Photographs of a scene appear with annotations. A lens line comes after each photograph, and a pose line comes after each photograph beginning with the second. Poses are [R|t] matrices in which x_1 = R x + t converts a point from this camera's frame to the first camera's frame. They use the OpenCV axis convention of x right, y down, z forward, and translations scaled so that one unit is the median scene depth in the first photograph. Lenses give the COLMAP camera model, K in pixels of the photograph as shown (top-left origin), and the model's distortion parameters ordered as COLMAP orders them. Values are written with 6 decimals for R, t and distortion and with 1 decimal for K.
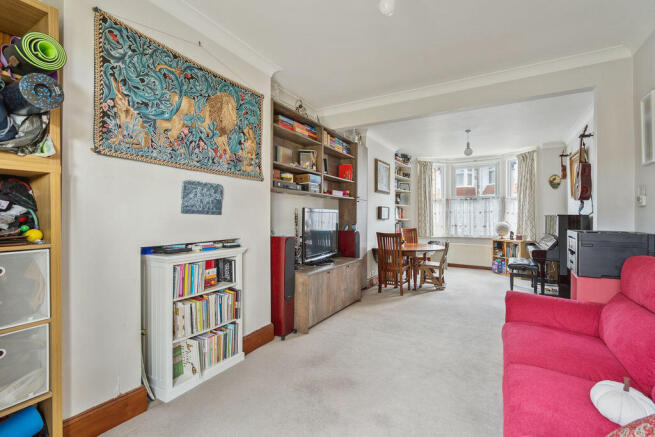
lens RADIAL K [[300.9, 0, 325.9], [0, 300.9, 213.8], [0, 0, 1]] dist [-0.001482, 0.000439]
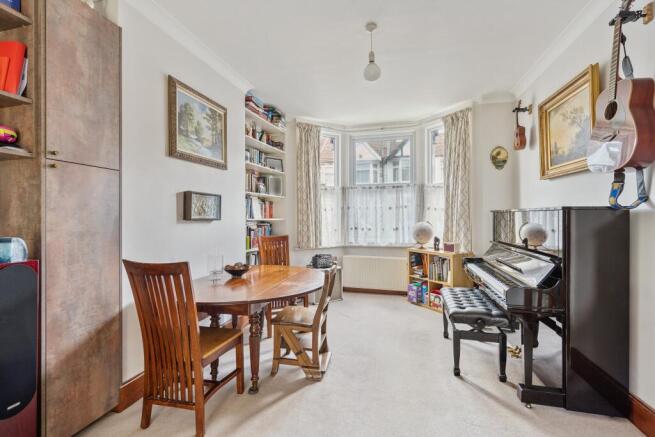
lens RADIAL K [[300.9, 0, 326.6], [0, 300.9, 215.7], [0, 0, 1]] dist [-0.001482, 0.000439]
pose [[0.959663, -0.007327, 0.281057, 0.220306], [0.005226, 0.999953, 0.008226, 0.007195], [-0.281104, -0.006425, 0.959656, 0.459897]]
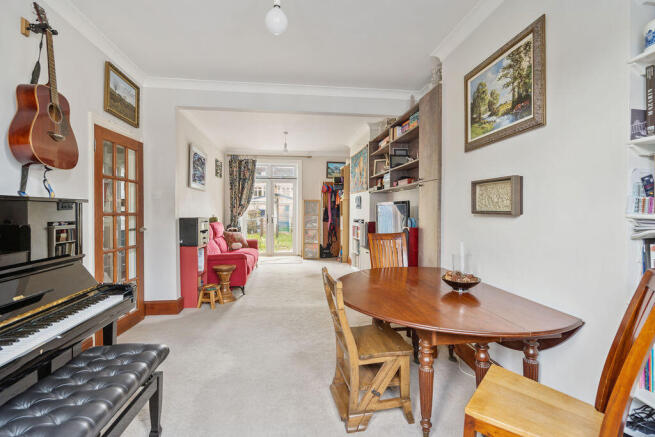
lens RADIAL K [[300.9, 0, 328.7], [0, 300.9, 218.8], [0, 0, 1]] dist [-0.001482, 0.000439]
pose [[-0.784185, 0.008581, -0.620467, 0.515150], [-0.002821, 0.999845, 0.017393, 0.016135], [0.620520, 0.015390, -0.784039, 1.051886]]
